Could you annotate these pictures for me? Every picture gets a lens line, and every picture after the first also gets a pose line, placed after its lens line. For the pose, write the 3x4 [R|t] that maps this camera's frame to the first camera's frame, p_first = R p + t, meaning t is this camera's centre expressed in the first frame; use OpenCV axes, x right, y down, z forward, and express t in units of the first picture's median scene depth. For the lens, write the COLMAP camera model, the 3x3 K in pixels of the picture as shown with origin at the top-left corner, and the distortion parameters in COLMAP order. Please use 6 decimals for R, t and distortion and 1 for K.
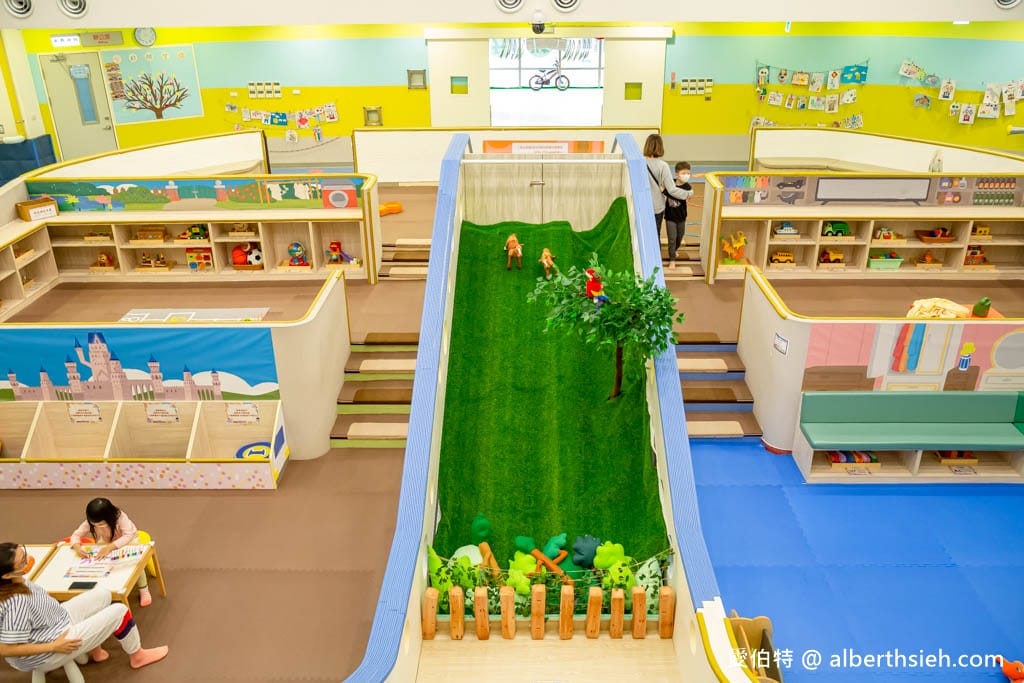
lens RADIAL K [[836.2, 0, 512.0], [0, 836.2, 341.5], [0, 0, 1]] dist [-0.077489, 0.100102]
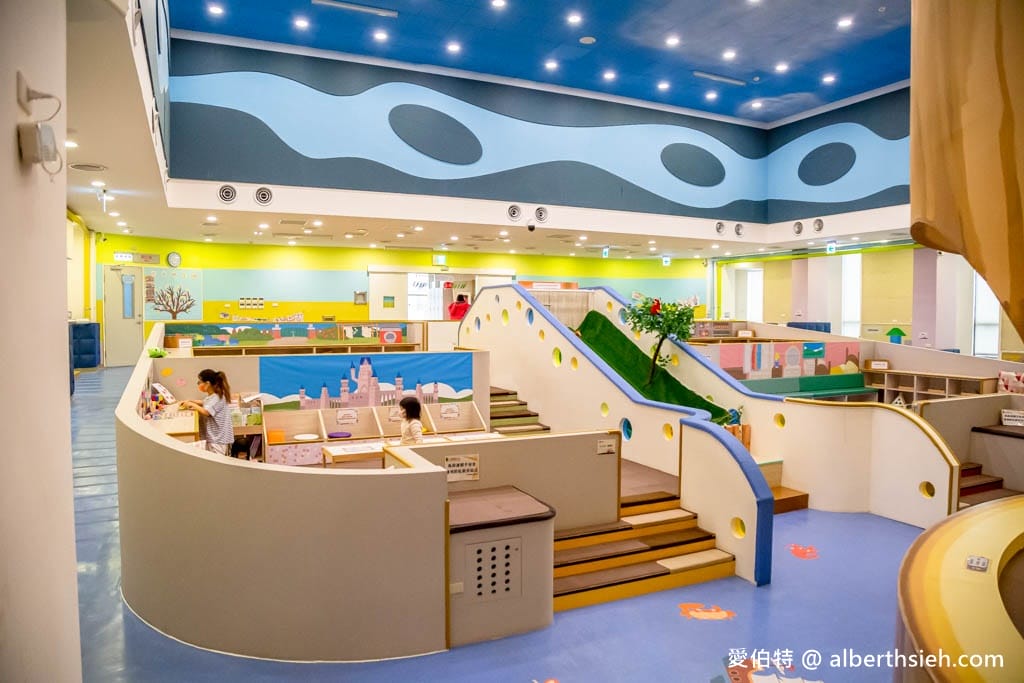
lens RADIAL K [[694.6, 0, 512.0], [0, 694.6, 341.5], [0, 0, 1]] dist [-0.123930, 0.066508]
pose [[0.895250, -0.005628, 0.445529, -0.805612], [0.179241, 0.919993, -0.348547, 0.444232], [-0.407922, 0.391894, 0.824632, -0.179549]]
